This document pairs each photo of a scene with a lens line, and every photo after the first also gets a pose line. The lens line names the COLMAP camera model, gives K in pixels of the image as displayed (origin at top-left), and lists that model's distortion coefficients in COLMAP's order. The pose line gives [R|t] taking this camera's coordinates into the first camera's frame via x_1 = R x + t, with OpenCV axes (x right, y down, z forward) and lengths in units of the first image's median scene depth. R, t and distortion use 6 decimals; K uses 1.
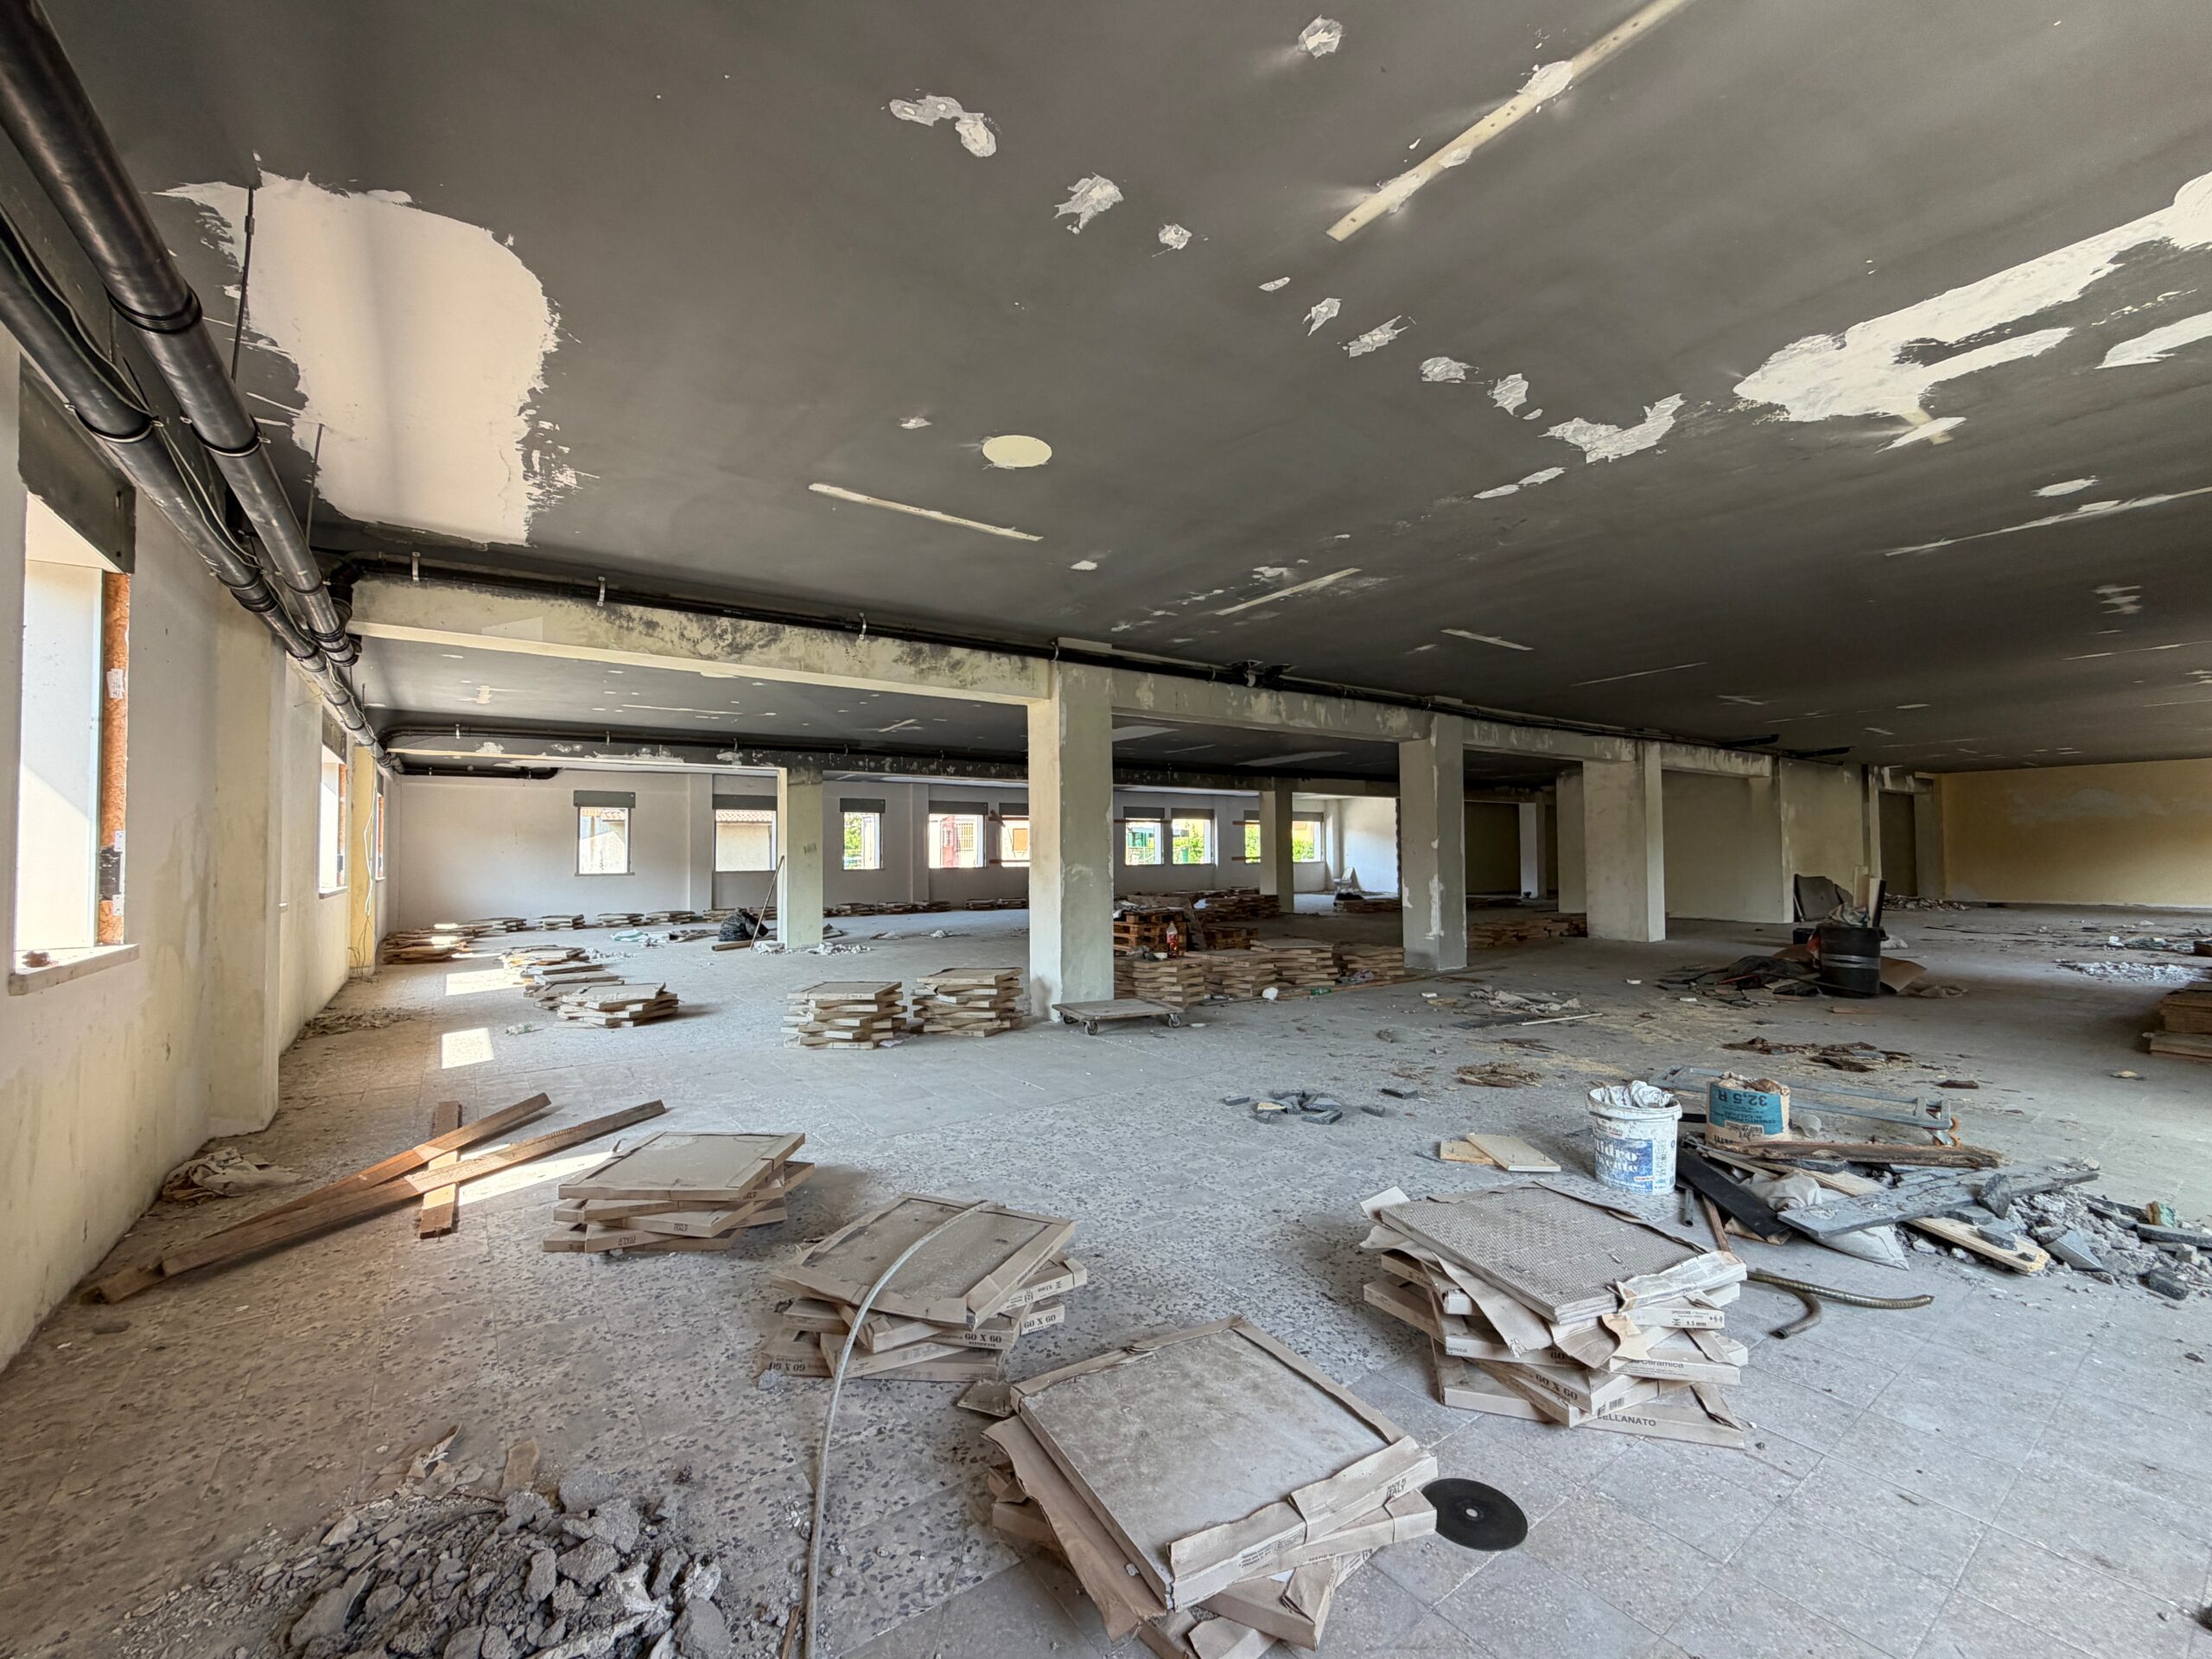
lens RADIAL K [[928.8, 0, 1102.8], [0, 928.8, 828.7], [0, 0, 1]] dist [0.000255, 0.000105]
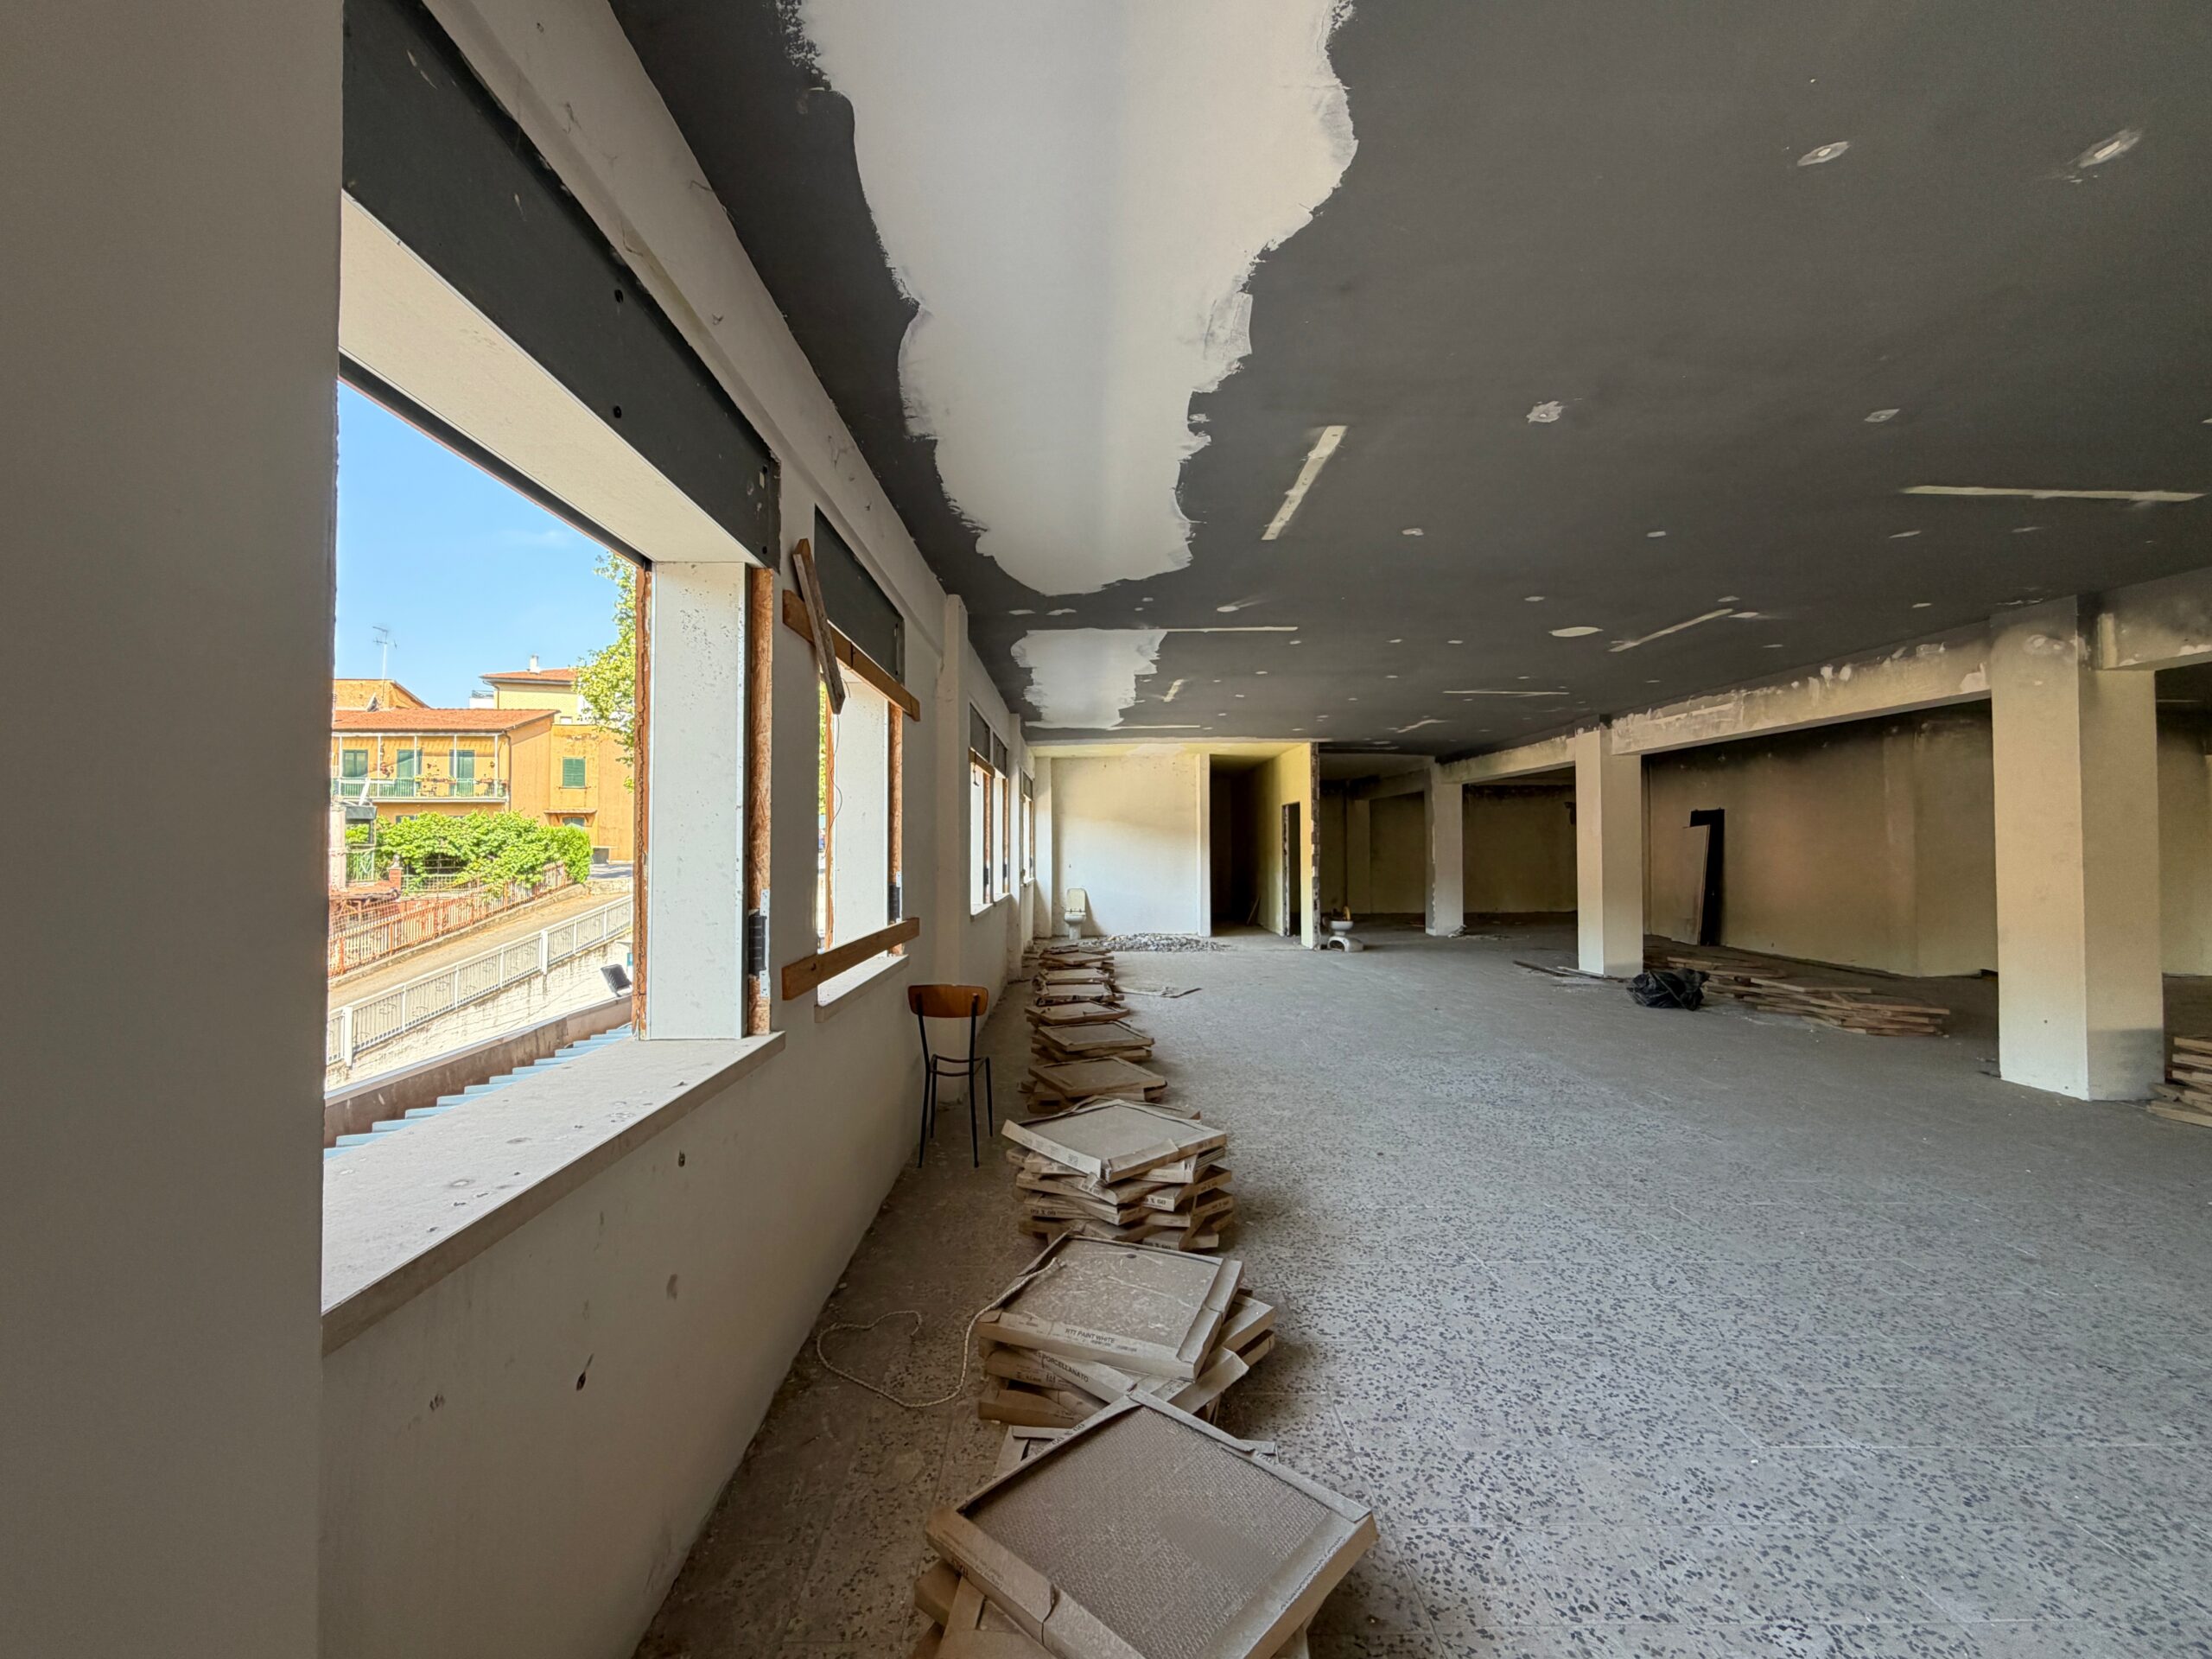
lens RADIAL K [[895.1, 0, 1096.1], [0, 895.1, 828.7], [0, 0, 1]] dist [-0.000400, 0.000410]
pose [[0.556174, 0.021715, 0.830782, -0.253186], [-0.022900, 0.999679, -0.010799, 0.020913], [-0.830751, -0.013018, 0.556493, 1.204233]]
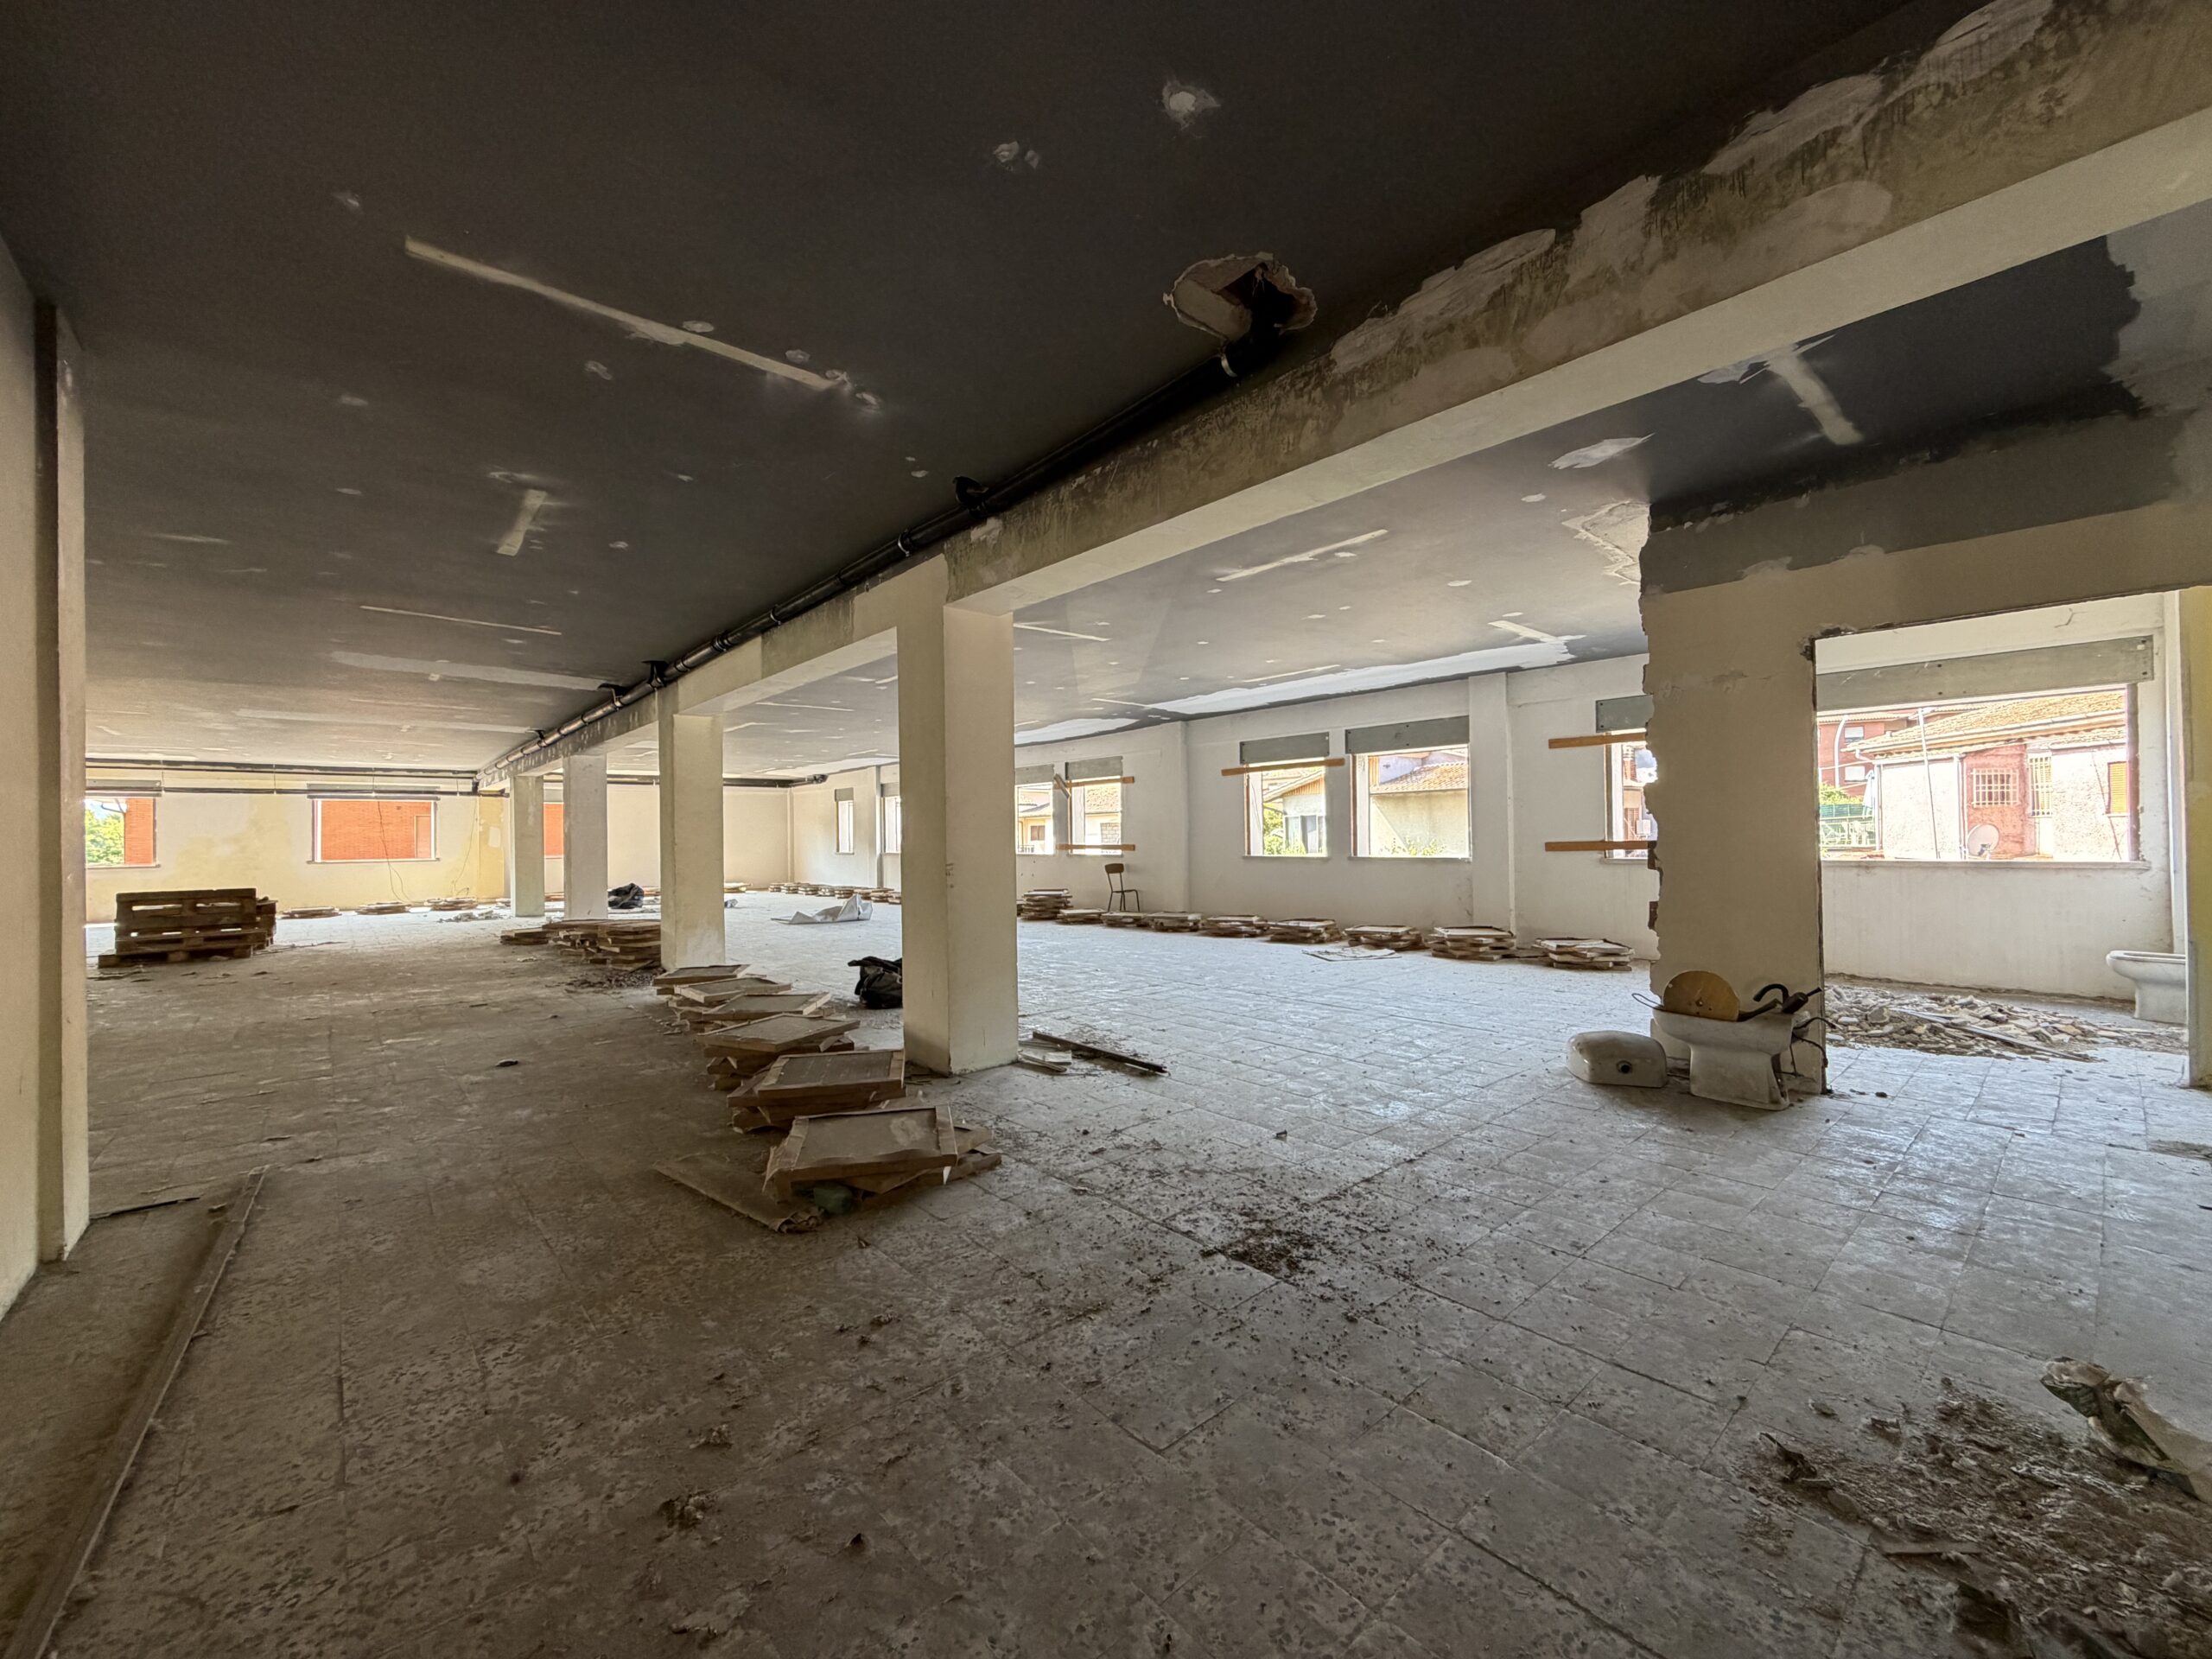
lens RADIAL K [[928.8, 0, 1102.8], [0, 928.8, 828.7], [0, 0, 1]] dist [0.000255, 0.000105]
pose [[0.097942, -0.004083, -0.995184, 0.767754], [0.041816, 0.999125, 0.000017, 0.029722], [0.994313, -0.041617, 0.098027, 1.274662]]
